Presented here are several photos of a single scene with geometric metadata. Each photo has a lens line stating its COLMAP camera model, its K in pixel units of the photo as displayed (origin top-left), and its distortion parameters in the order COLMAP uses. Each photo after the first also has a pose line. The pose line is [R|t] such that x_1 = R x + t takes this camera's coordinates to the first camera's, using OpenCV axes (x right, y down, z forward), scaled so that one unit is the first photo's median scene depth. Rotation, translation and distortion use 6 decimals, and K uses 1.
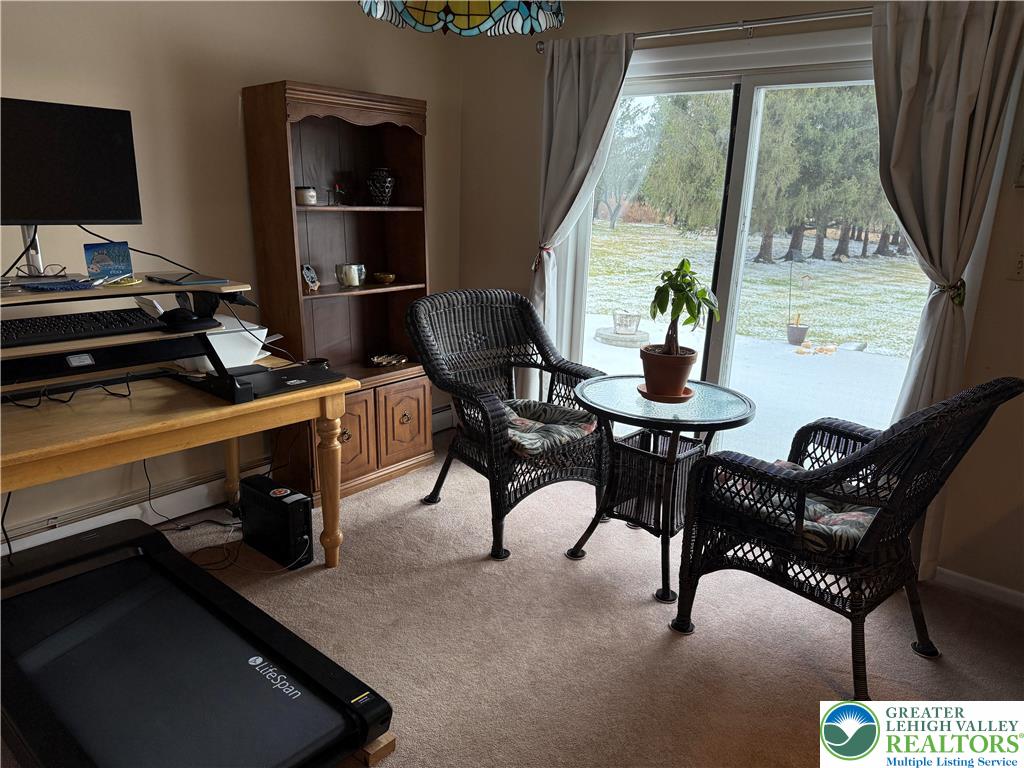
lens RADIAL K [[726.6, 0, 510.4], [0, 726.6, 358.5], [0, 0, 1]] dist [0.077657, -0.105642]
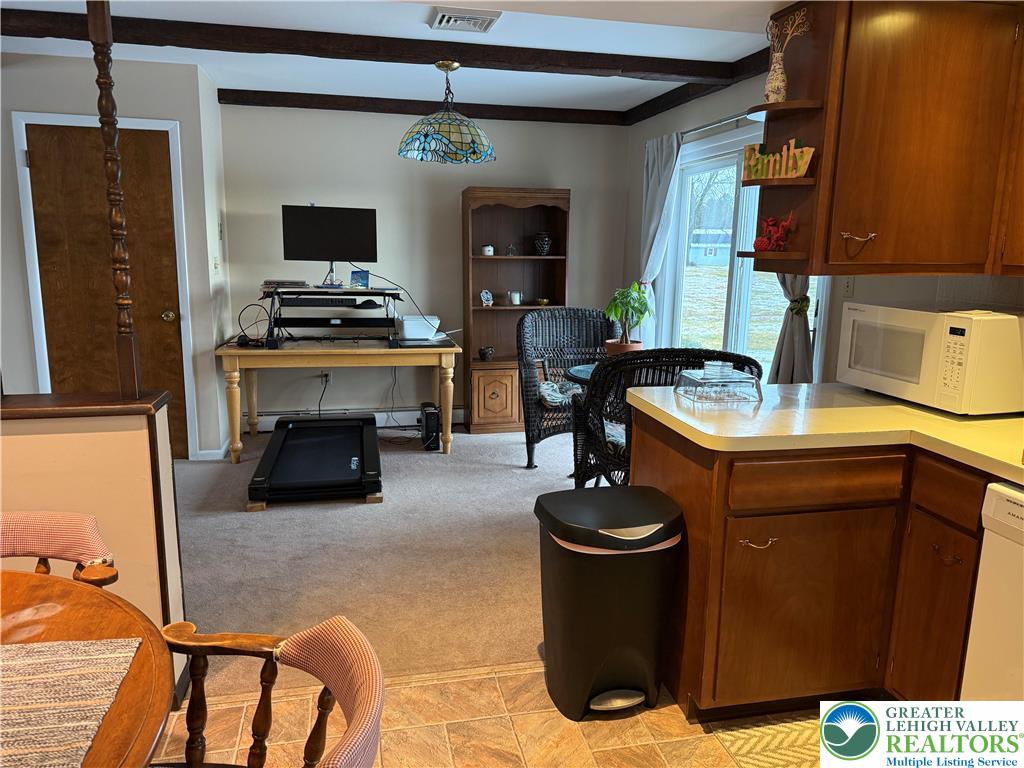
lens RADIAL K [[726.6, 0, 510.4], [0, 726.6, 358.5], [0, 0, 1]] dist [0.077657, -0.105642]
pose [[0.793550, 0.064451, -0.605082, 0.960841], [-0.126708, 0.990080, -0.060715, 0.147878], [0.595167, 0.124849, 0.793845, -0.337179]]
